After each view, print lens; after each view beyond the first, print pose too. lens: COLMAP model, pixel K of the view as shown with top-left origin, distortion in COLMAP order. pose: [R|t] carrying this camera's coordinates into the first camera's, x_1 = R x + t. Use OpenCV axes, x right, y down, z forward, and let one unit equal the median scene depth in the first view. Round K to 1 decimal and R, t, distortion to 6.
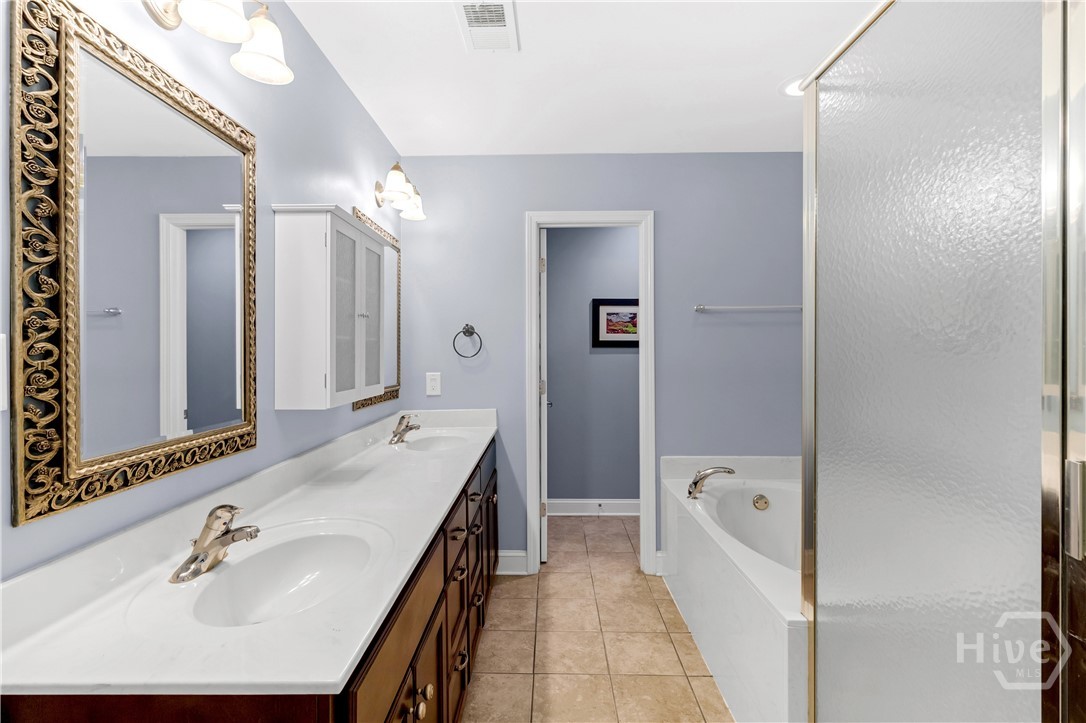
lens RADIAL K [[507.5, 0, 542.3], [0, 507.5, 356.9], [0, 0, 1]] dist [-0.000678, 0.000035]
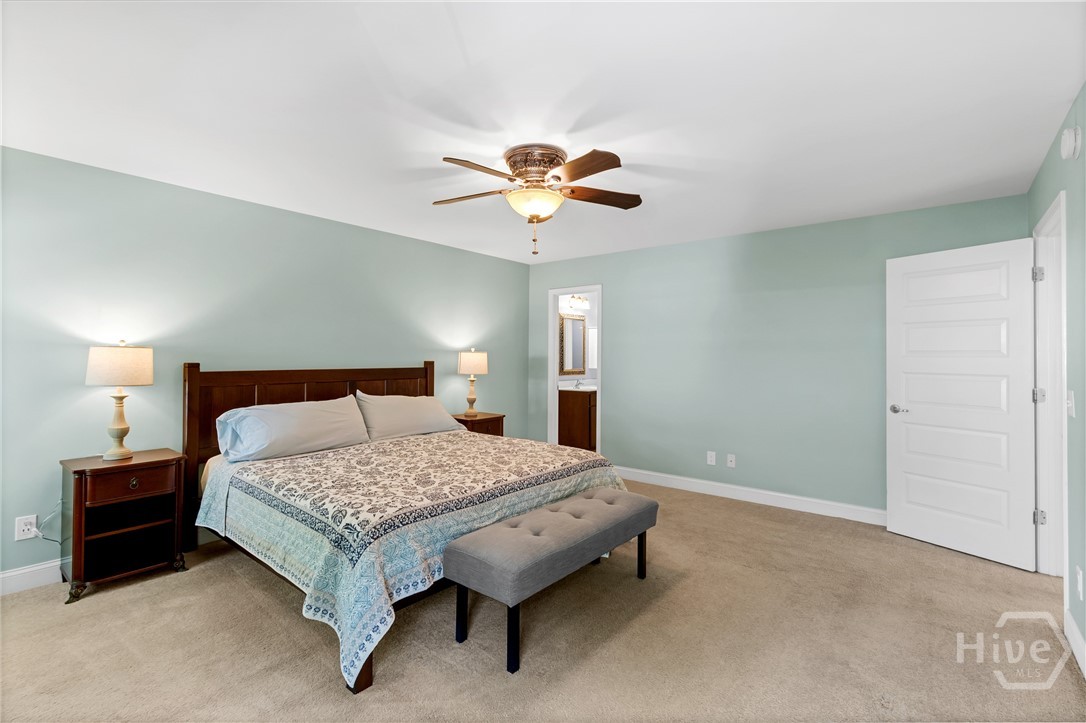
lens RADIAL K [[507.5, 0, 540.5], [0, 507.5, 356.6], [0, 0, 1]] dist [-0.000678, 0.000035]
pose [[0.794800, 0.000031, -0.606872, 2.384930], [-0.000646, 0.999999, -0.000795, 0.000245], [0.606872, 0.001023, 0.794799, -3.650049]]
